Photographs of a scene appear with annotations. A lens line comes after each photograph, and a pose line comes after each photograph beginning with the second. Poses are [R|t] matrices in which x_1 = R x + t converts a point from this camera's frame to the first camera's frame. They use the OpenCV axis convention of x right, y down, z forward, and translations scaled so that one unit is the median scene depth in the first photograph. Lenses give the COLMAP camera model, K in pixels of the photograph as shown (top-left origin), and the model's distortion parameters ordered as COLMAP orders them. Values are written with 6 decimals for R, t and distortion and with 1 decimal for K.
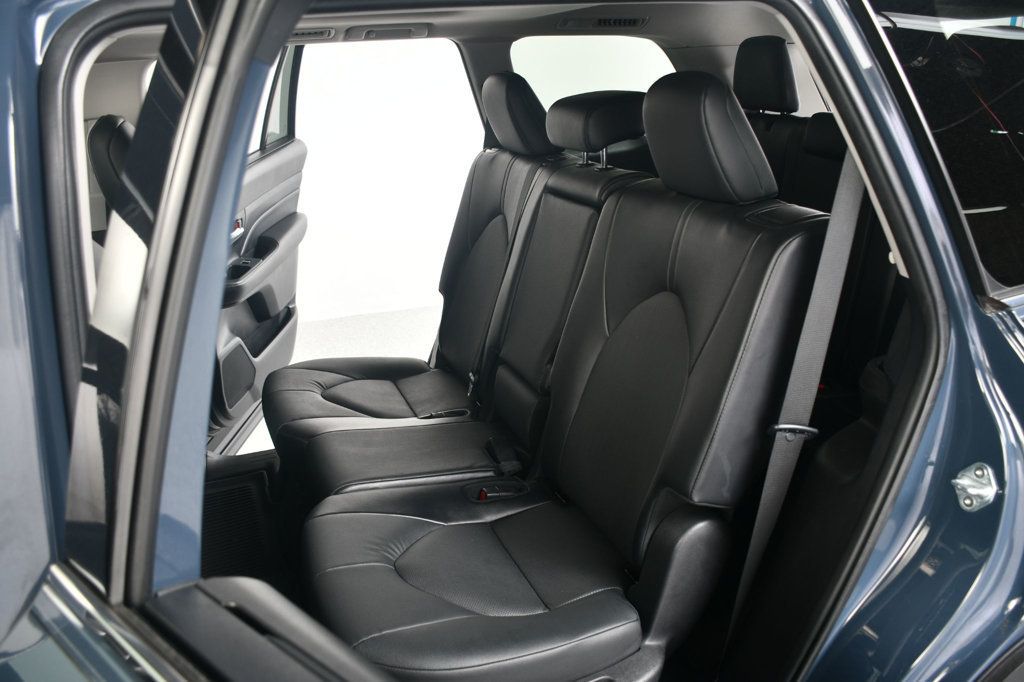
lens RADIAL K [[771.8, 0, 503.7], [0, 771.8, 343.7], [0, 0, 1]] dist [-0.023604, -0.002795]
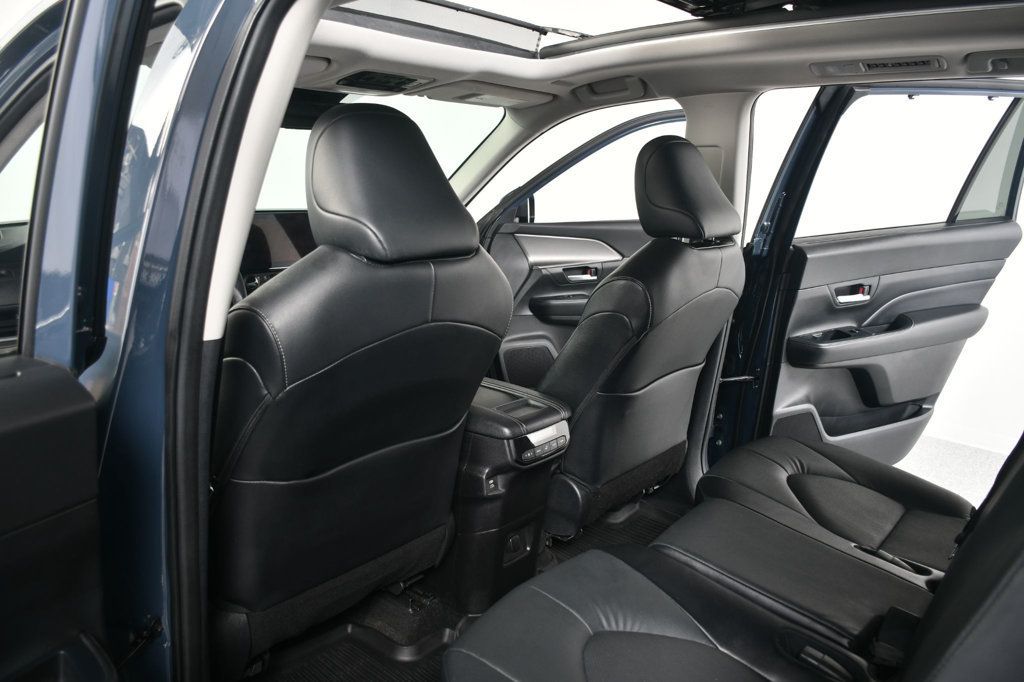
lens RADIAL K [[771.8, 0, 515.5], [0, 771.8, 340.1], [0, 0, 1]] dist [-0.023604, -0.002795]
pose [[0.478325, 0.247684, -0.842531, 0.473073], [-0.355385, 0.931927, 0.072203, -0.041295], [0.803061, 0.264887, 0.533787, 0.415393]]
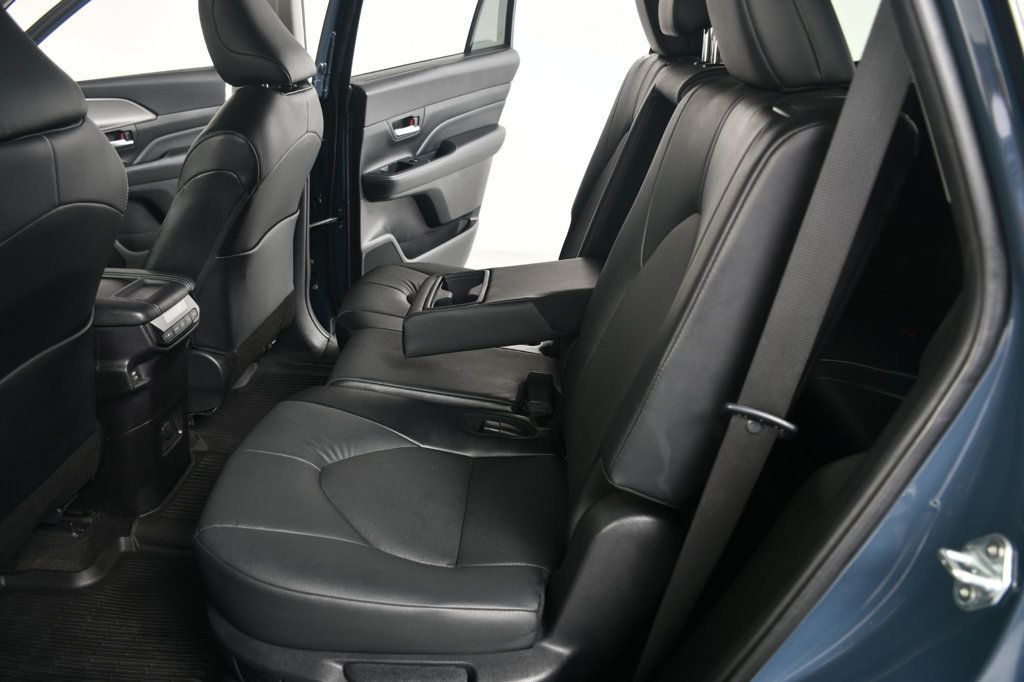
lens RADIAL K [[771.8, 0, 504.5], [0, 771.8, 338.4], [0, 0, 1]] dist [-0.023604, -0.002795]
pose [[0.904973, 0.205467, -0.372569, 0.377445], [-0.188076, 0.978652, 0.082876, 0.026380], [0.381644, -0.004930, 0.924296, 0.259716]]
